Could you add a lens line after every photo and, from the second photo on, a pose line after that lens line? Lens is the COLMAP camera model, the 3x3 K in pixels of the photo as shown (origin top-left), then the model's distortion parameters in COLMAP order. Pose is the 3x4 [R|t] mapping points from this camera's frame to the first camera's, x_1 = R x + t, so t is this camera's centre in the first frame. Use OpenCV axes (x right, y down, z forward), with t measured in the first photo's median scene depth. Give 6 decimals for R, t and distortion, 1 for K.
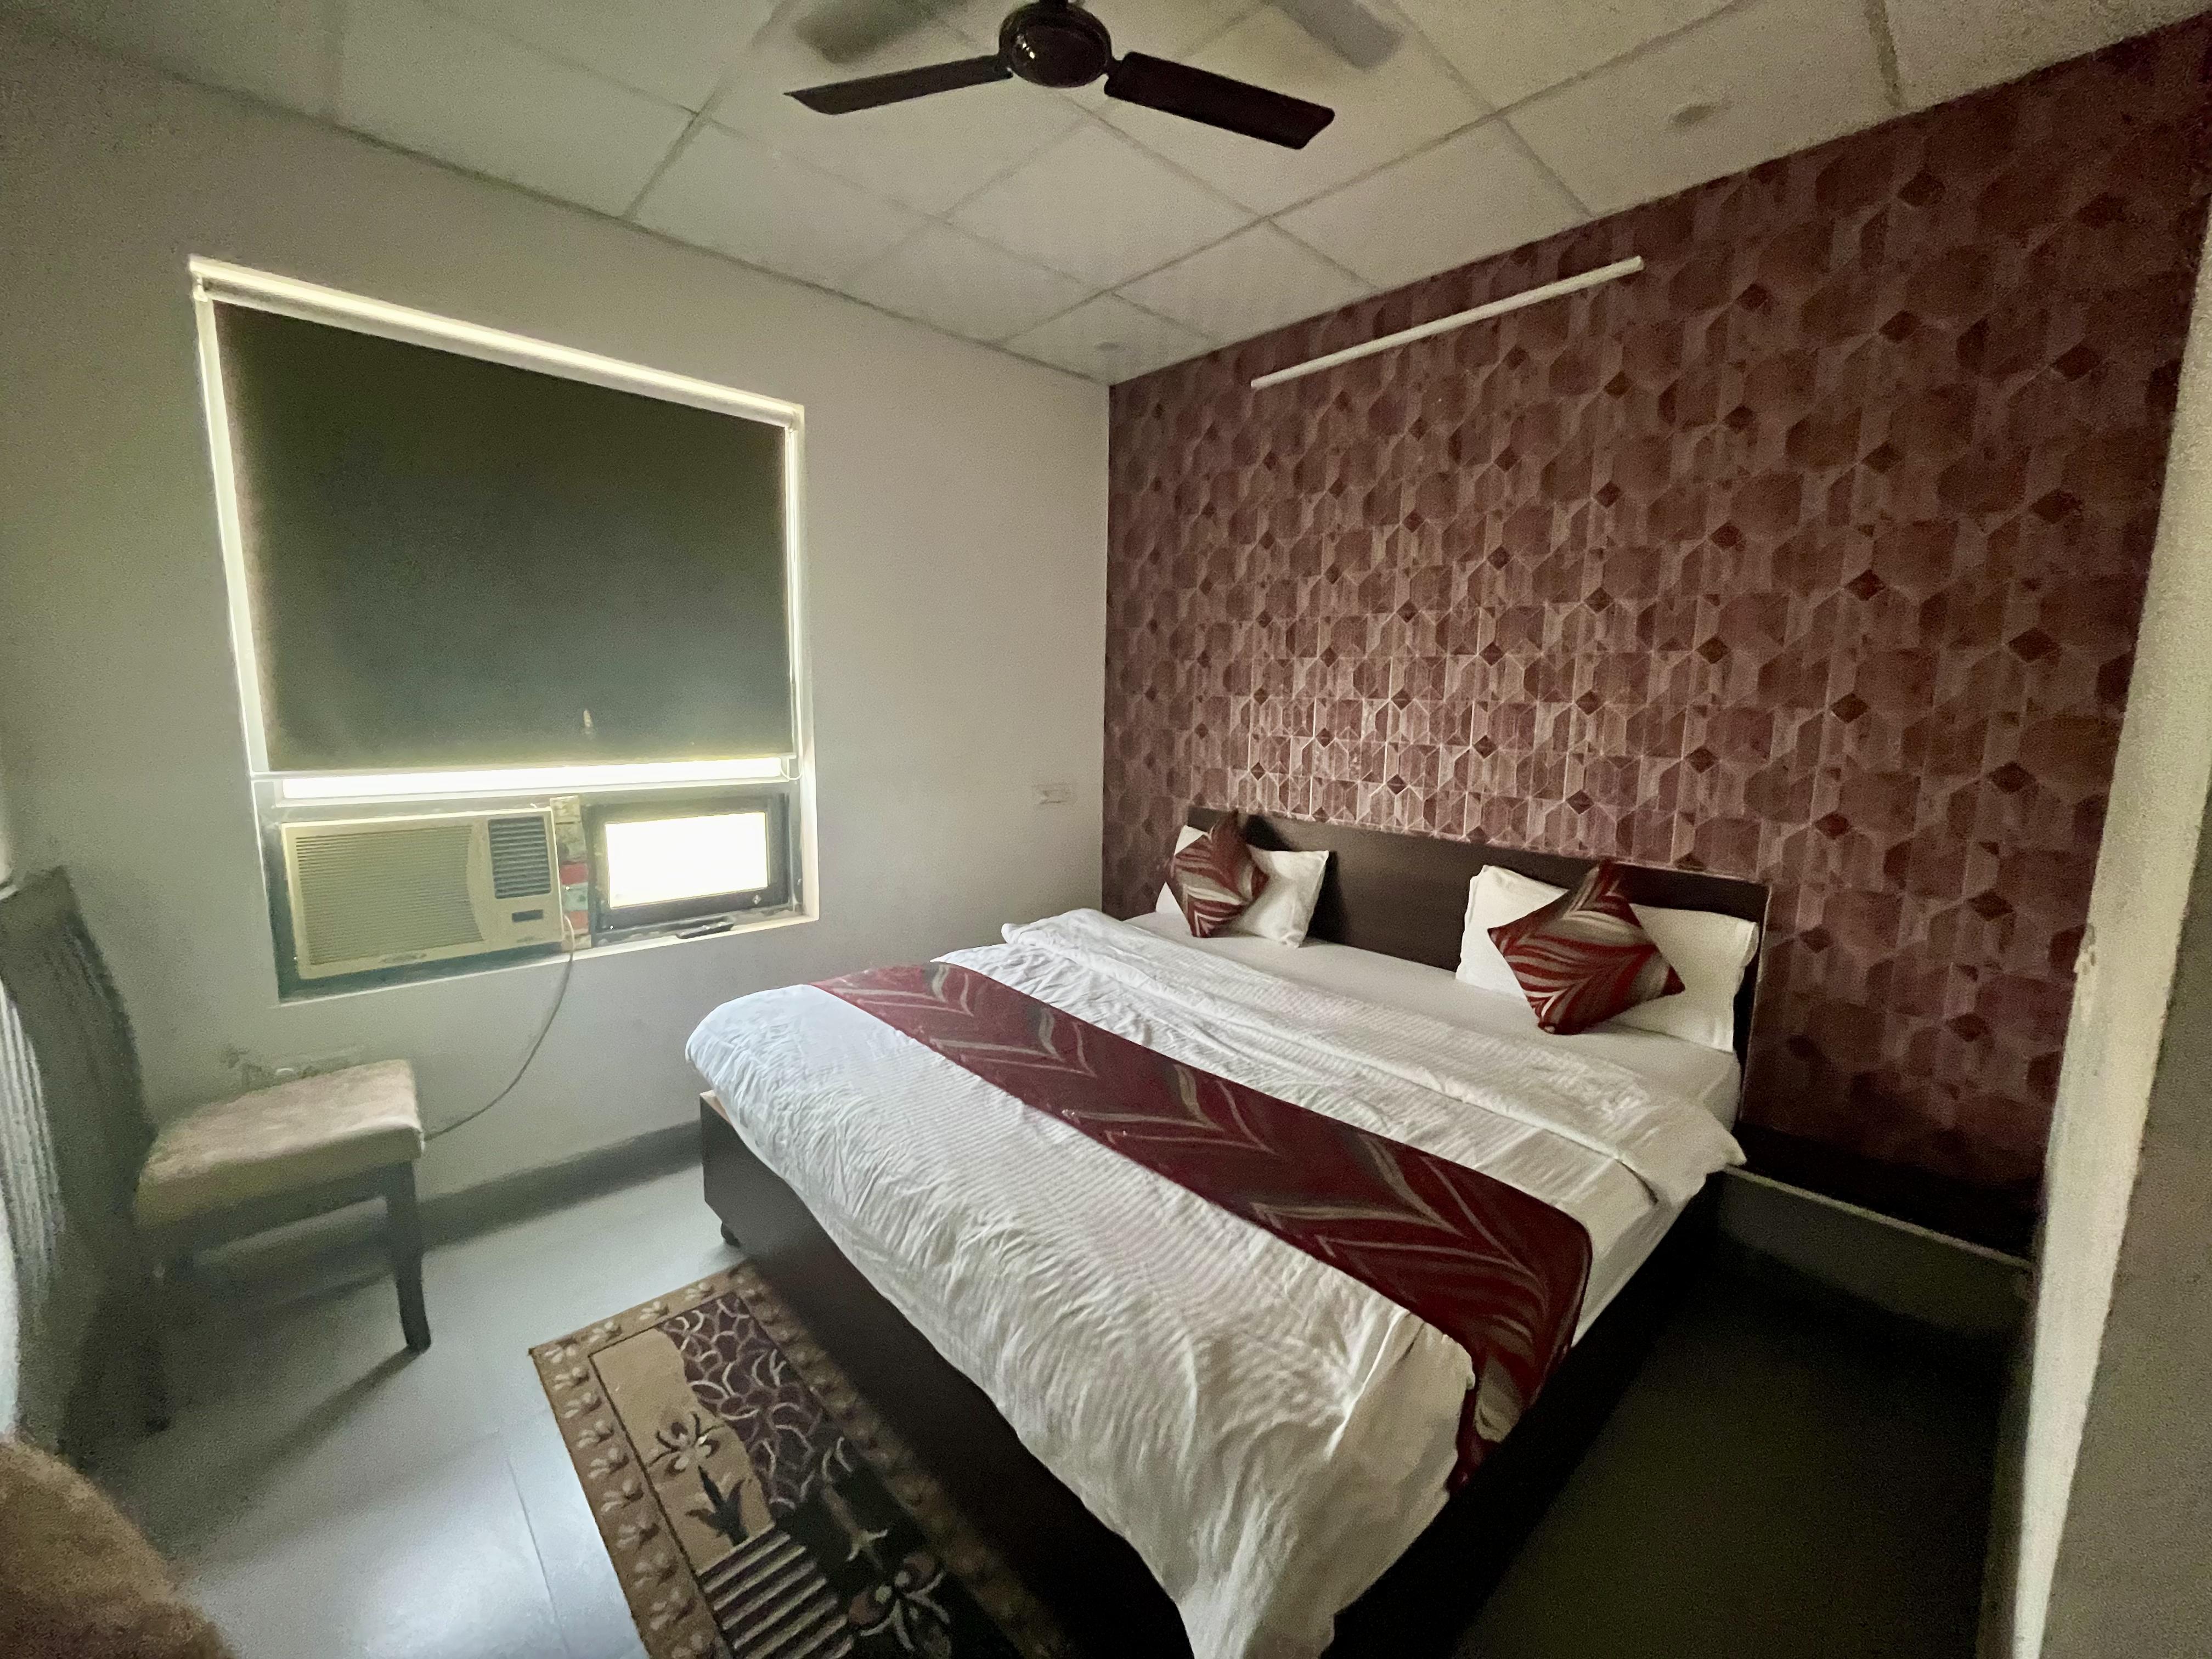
lens RADIAL K [[892.4, 0, 1104.7], [0, 892.4, 829.1], [0, 0, 1]] dist [-0.003909, 0.000028]
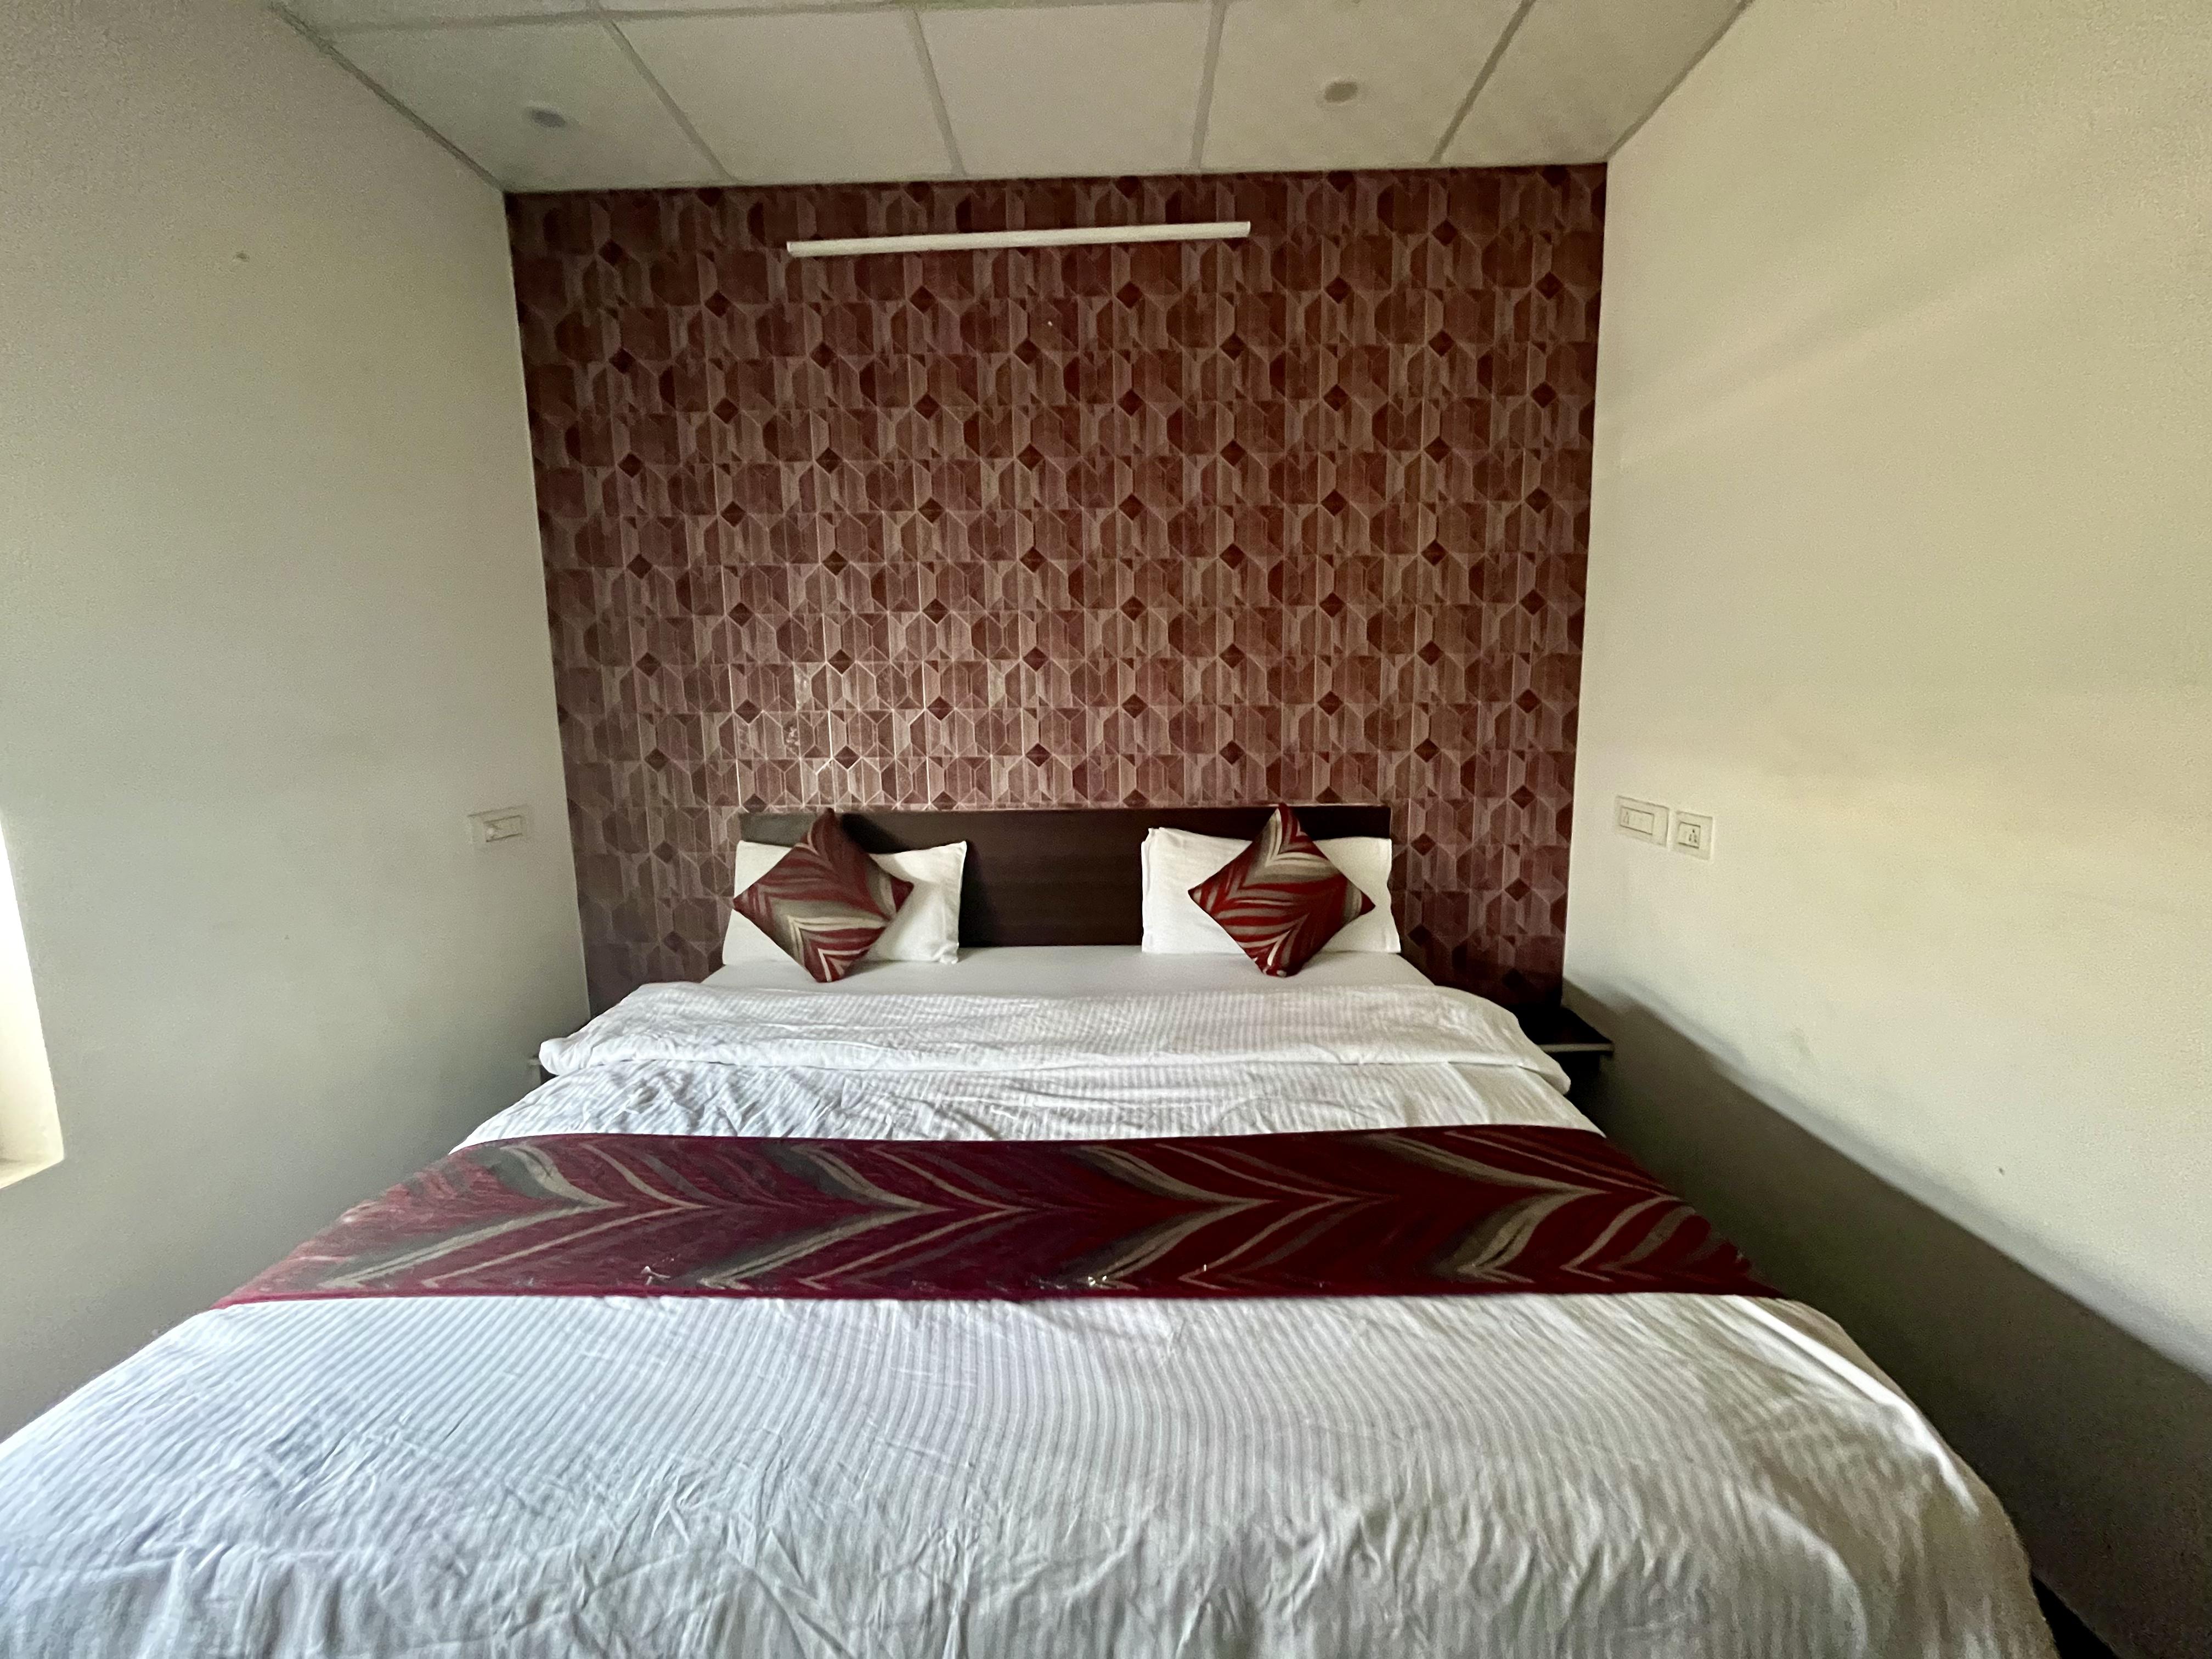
lens RADIAL K [[892.4, 0, 1112.7], [0, 892.4, 827.0], [0, 0, 1]] dist [-0.003909, 0.000028]
pose [[0.696071, -0.134670, 0.705230, -0.307202], [0.134606, 0.989312, 0.056060, -0.022295], [-0.705242, 0.055906, 0.706759, 0.378226]]
